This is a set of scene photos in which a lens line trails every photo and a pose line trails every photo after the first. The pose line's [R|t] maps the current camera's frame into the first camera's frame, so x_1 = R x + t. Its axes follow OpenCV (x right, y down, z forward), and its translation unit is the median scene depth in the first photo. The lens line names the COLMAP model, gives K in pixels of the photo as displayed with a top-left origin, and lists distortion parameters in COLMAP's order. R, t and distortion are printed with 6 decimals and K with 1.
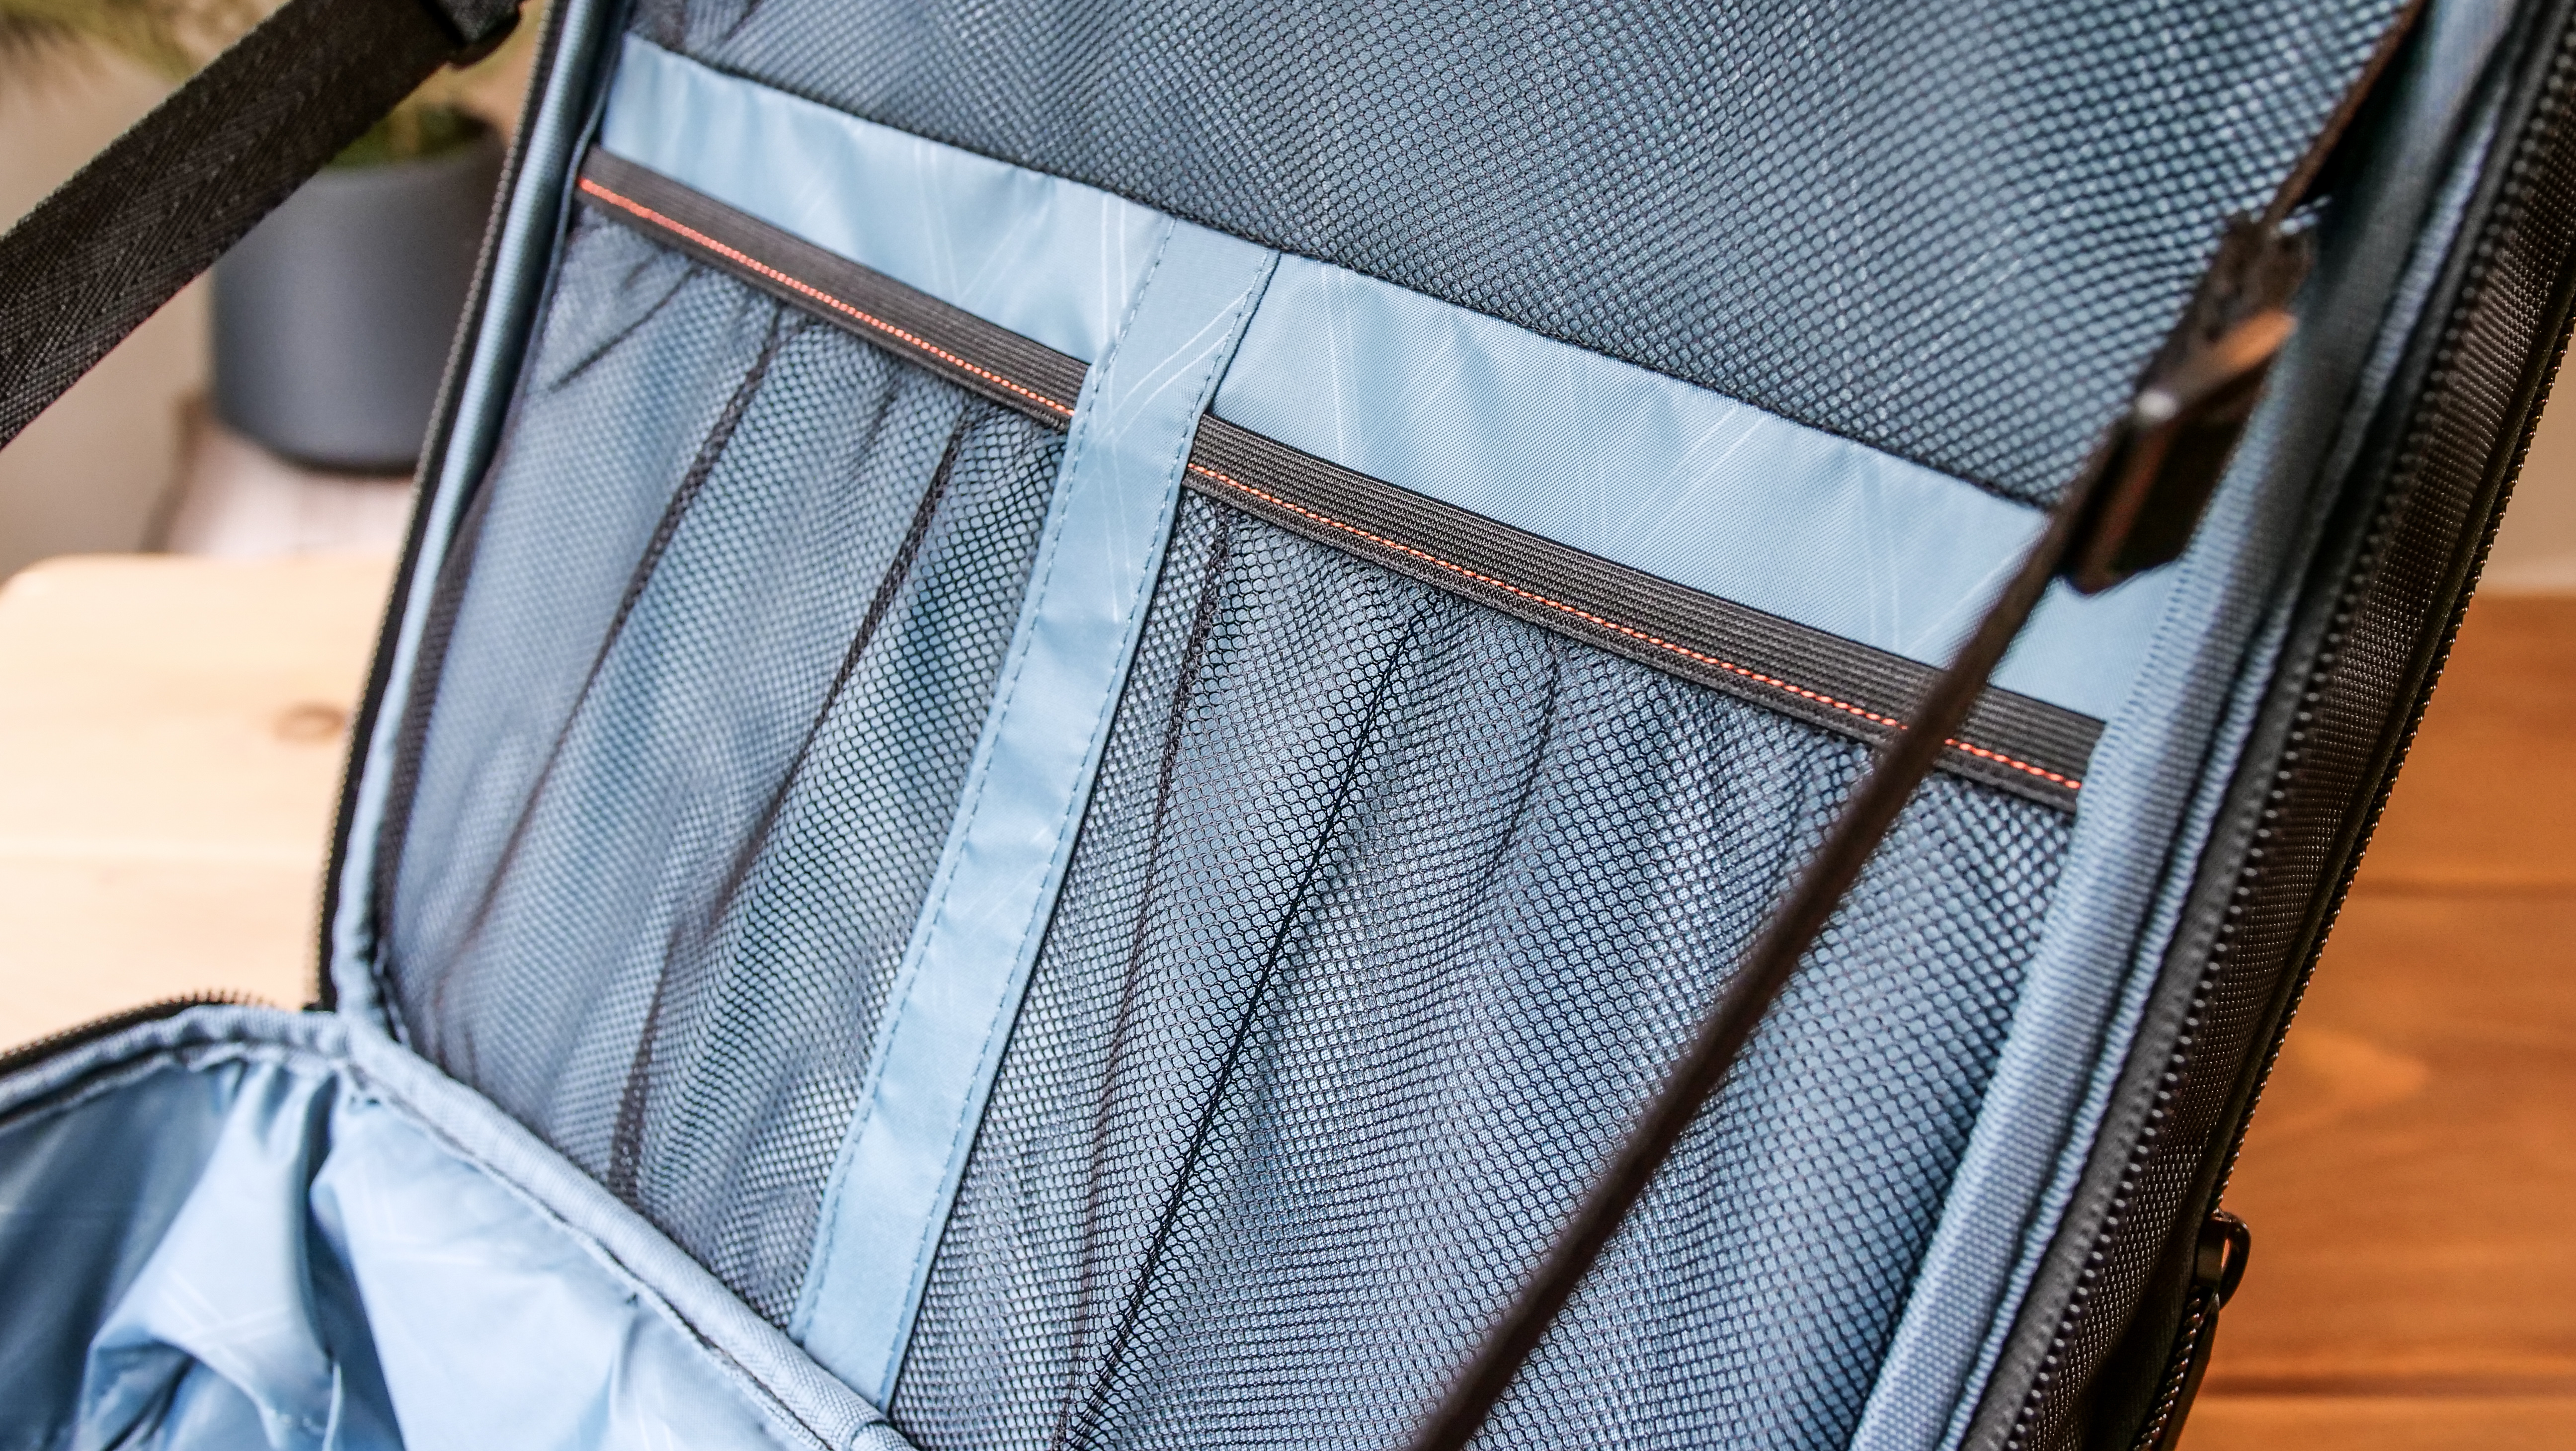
lens RADIAL K [[2108.6, 0, 1288.0], [0, 2108.6, 725.5], [0, 0, 1]] dist [-0.002240, -0.001395]
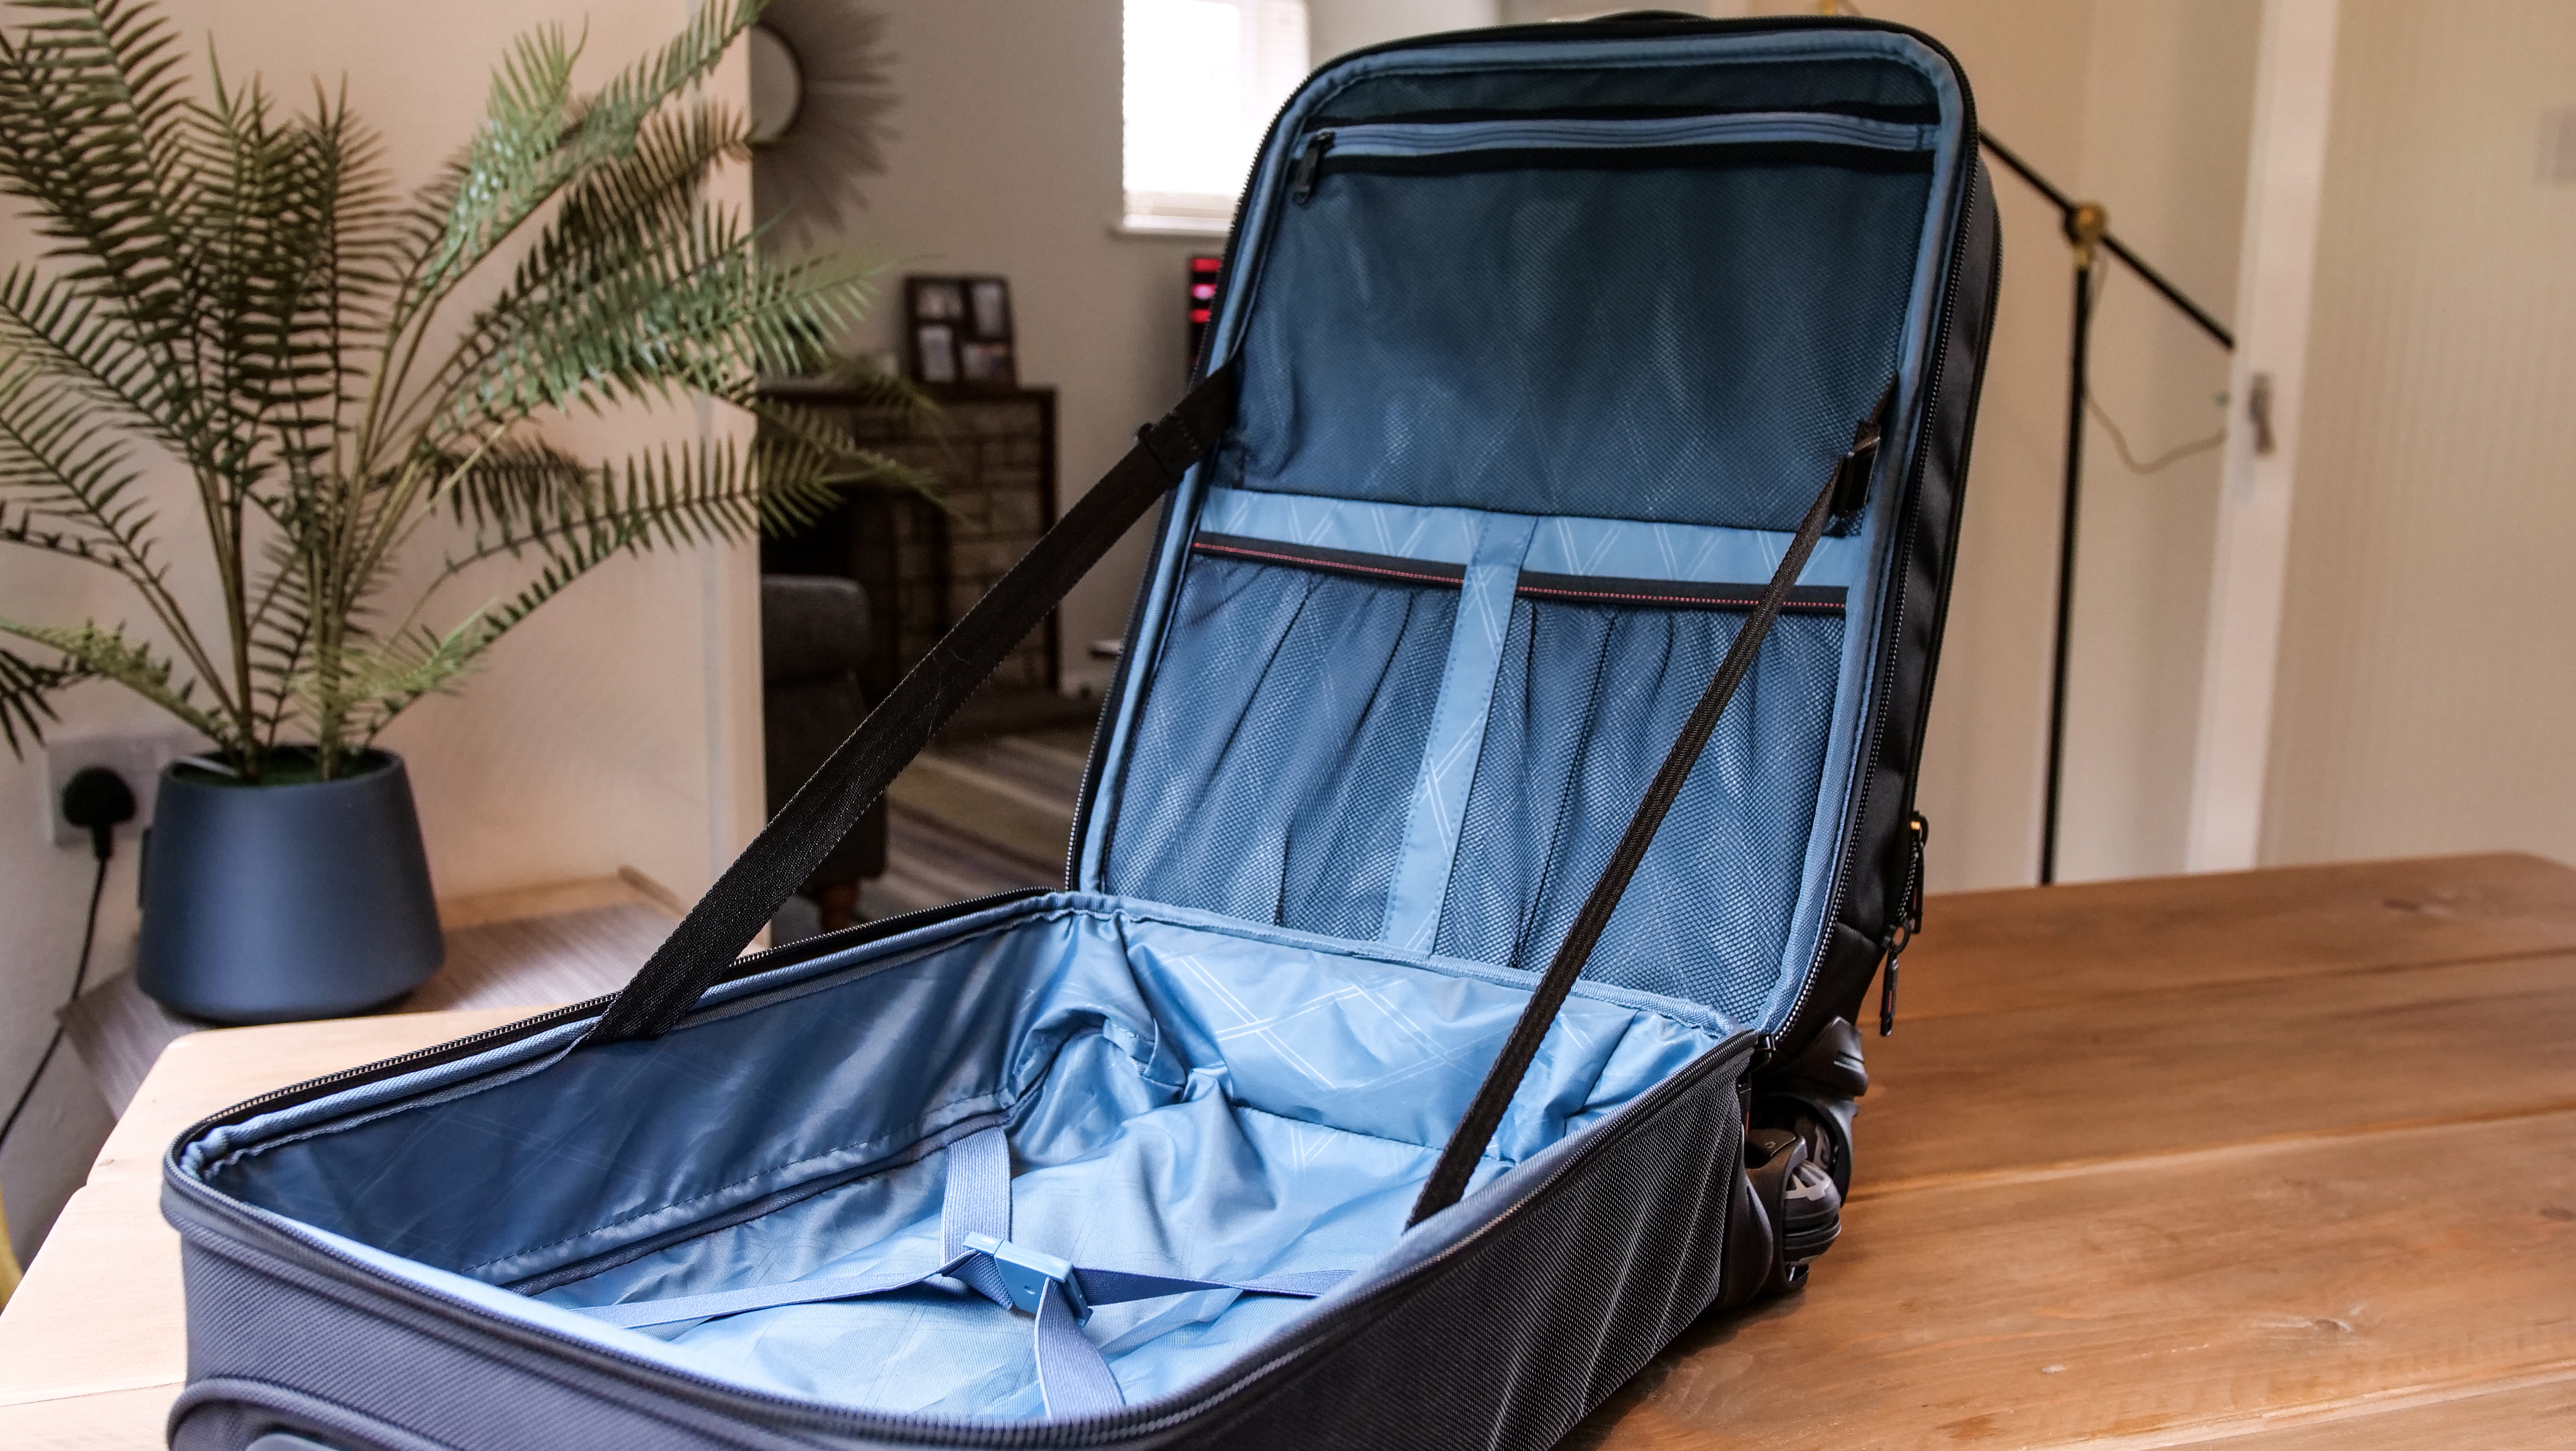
lens RADIAL K [[2108.6, 0, 1288.0], [0, 2108.6, 725.5], [0, 0, 1]] dist [-0.002240, -0.001395]
pose [[0.985388, -0.048164, 0.163371, -0.796699], [0.098769, 0.943026, -0.317722, 0.887289], [-0.138760, 0.329216, 0.934004, -1.473238]]
